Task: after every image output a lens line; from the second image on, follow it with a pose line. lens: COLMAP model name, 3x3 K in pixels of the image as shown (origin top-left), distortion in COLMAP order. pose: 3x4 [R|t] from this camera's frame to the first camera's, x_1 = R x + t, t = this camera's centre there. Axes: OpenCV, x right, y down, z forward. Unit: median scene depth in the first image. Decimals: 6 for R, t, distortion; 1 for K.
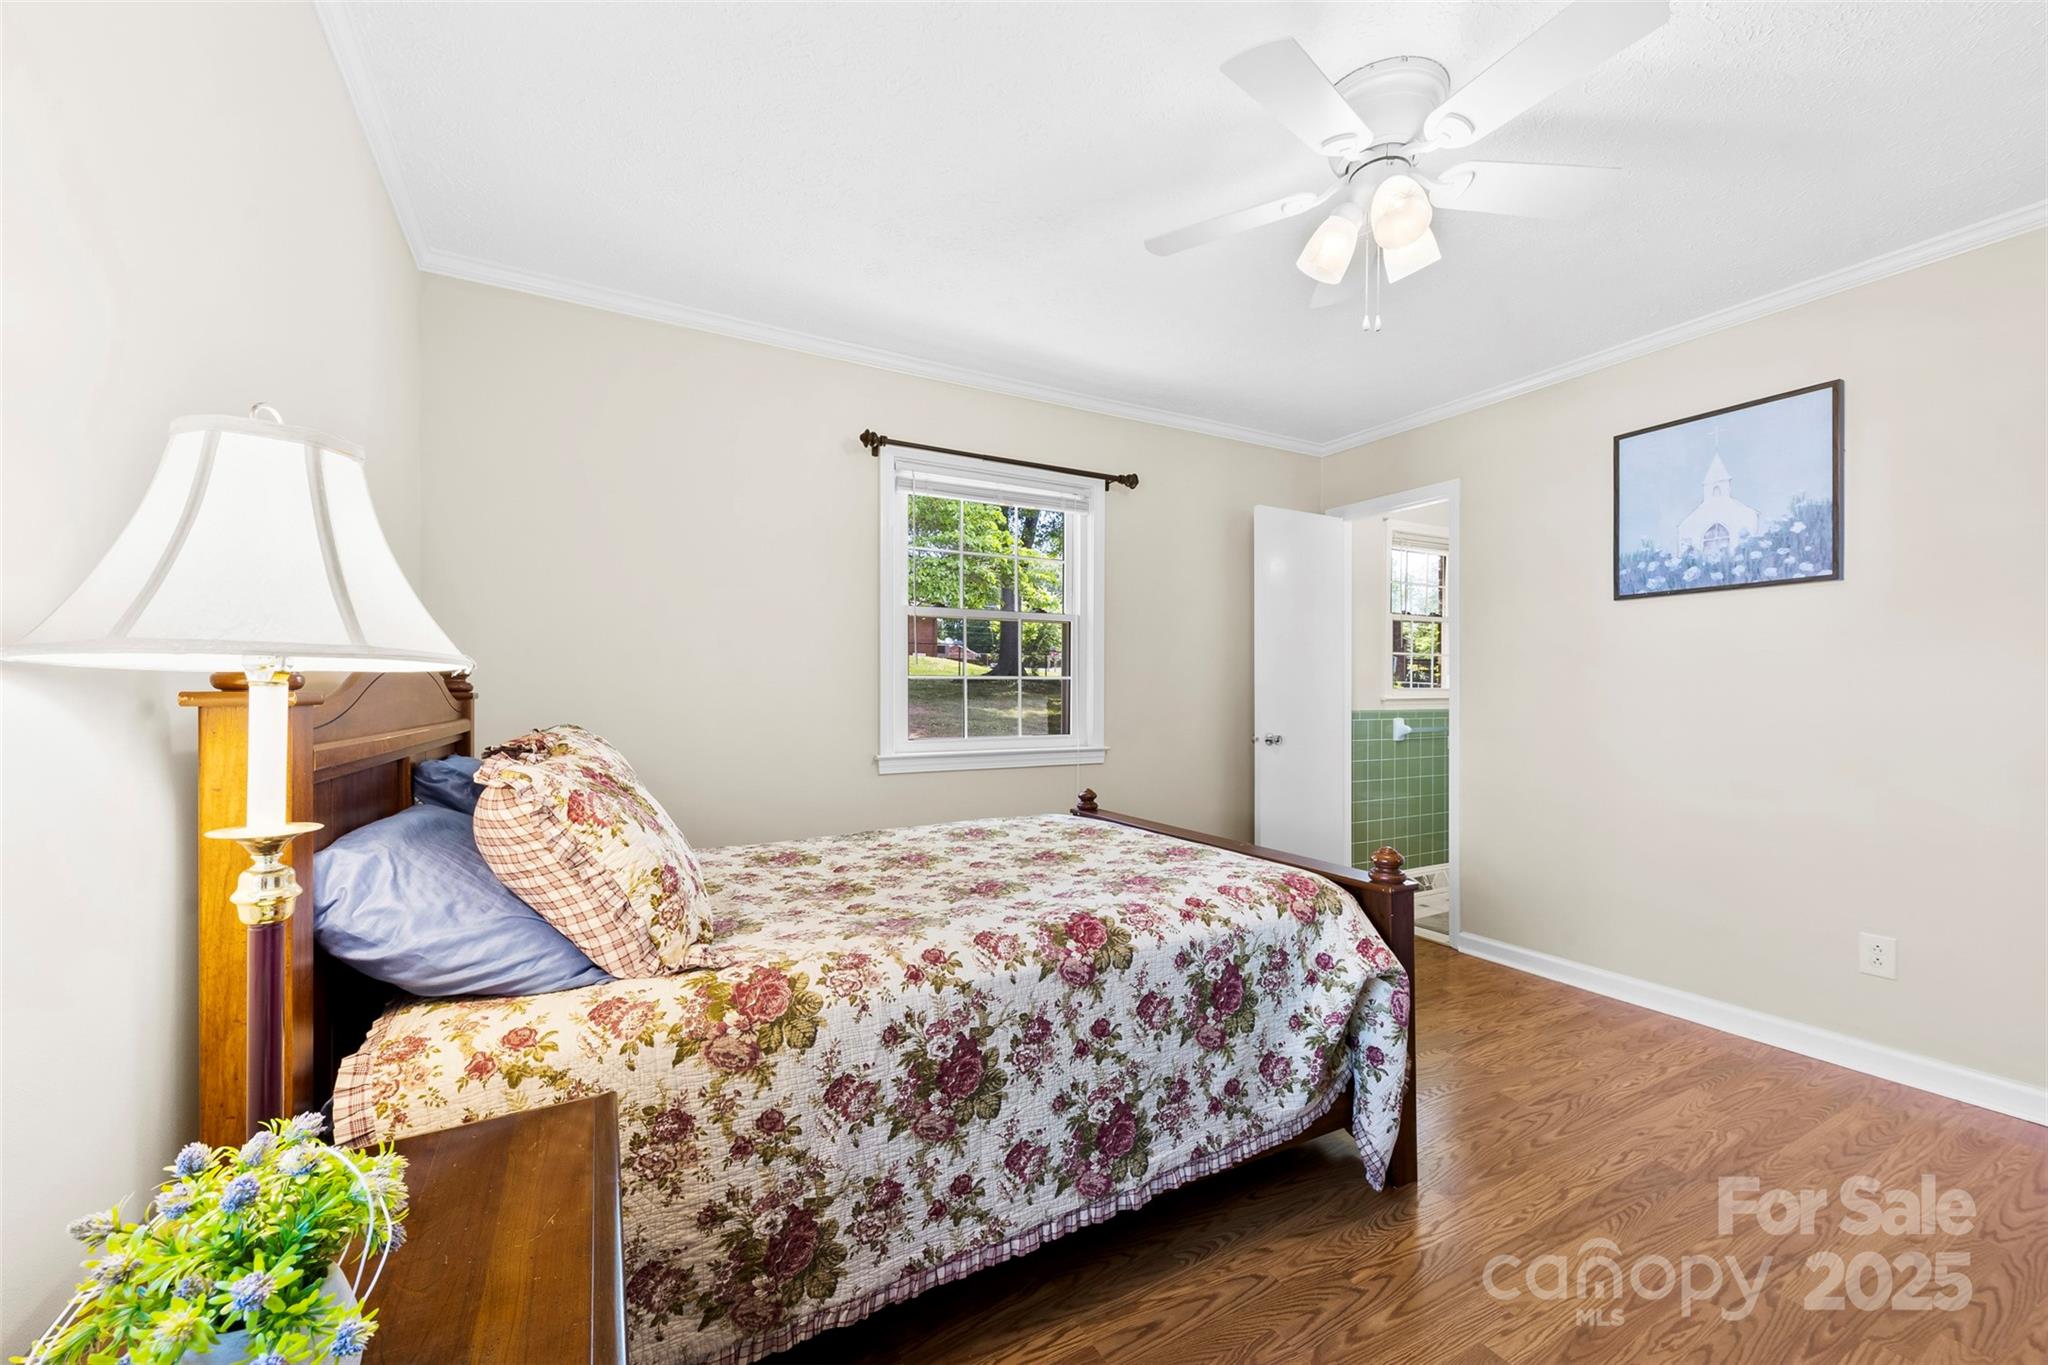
lens RADIAL K [[793.4, 0, 1025.8], [0, 793.4, 693.6], [0, 0, 1]] dist [0.015150, -0.003967]
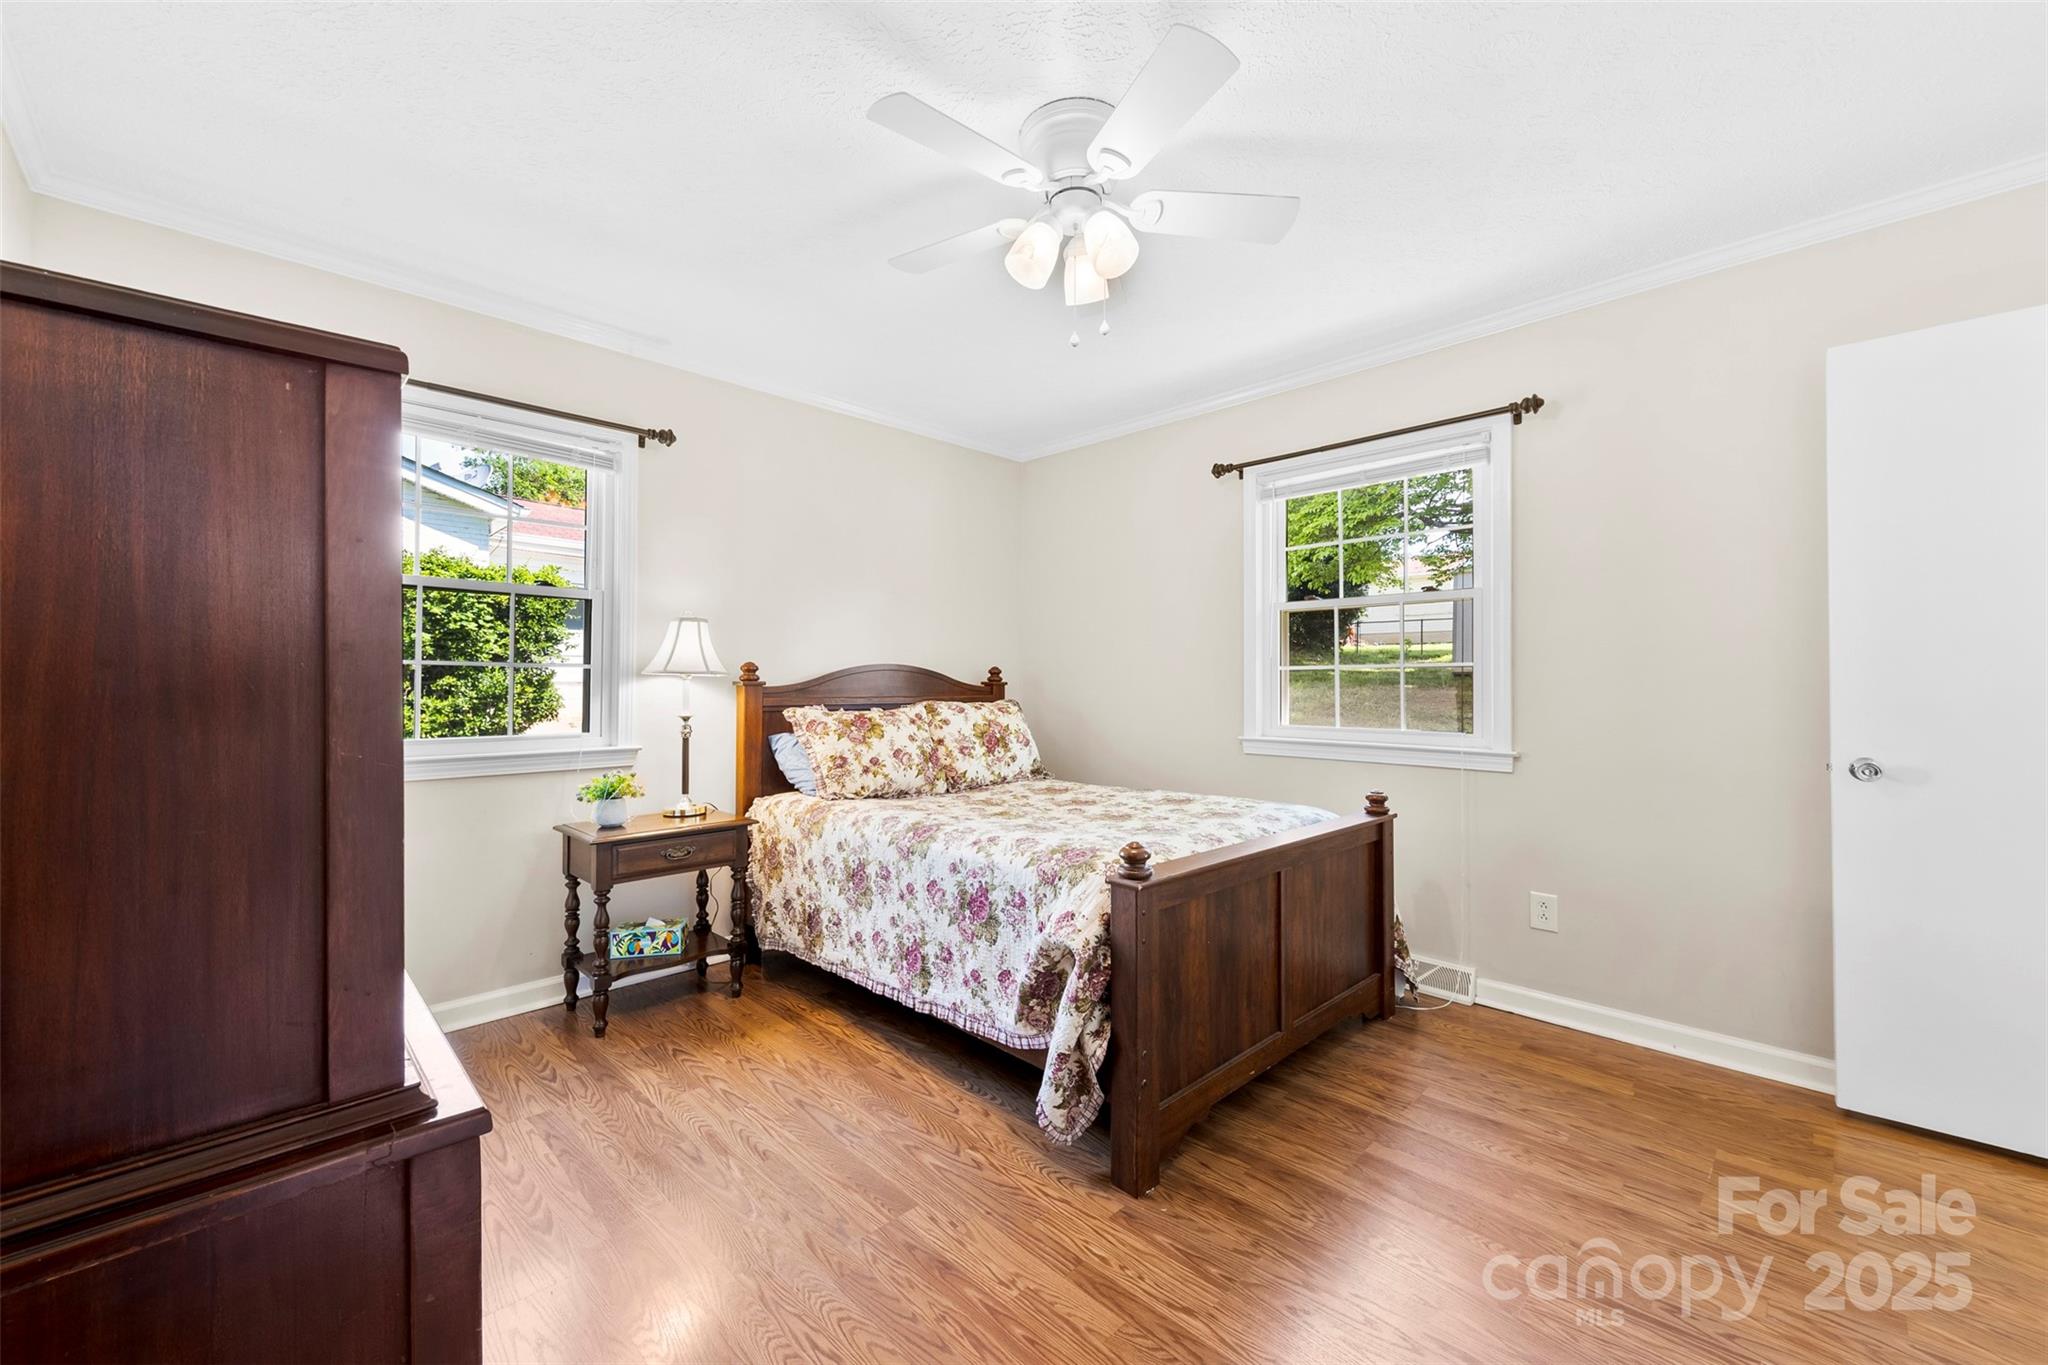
lens RADIAL K [[793.4, 0, 1035.0], [0, 793.4, 679.5], [0, 0, 1]] dist [0.015150, -0.003967]
pose [[0.285370, -0.004789, -0.958406, 1.668504], [-0.002432, 0.999981, -0.005721, 0.003089], [0.958414, 0.003964, 0.285352, 0.756244]]
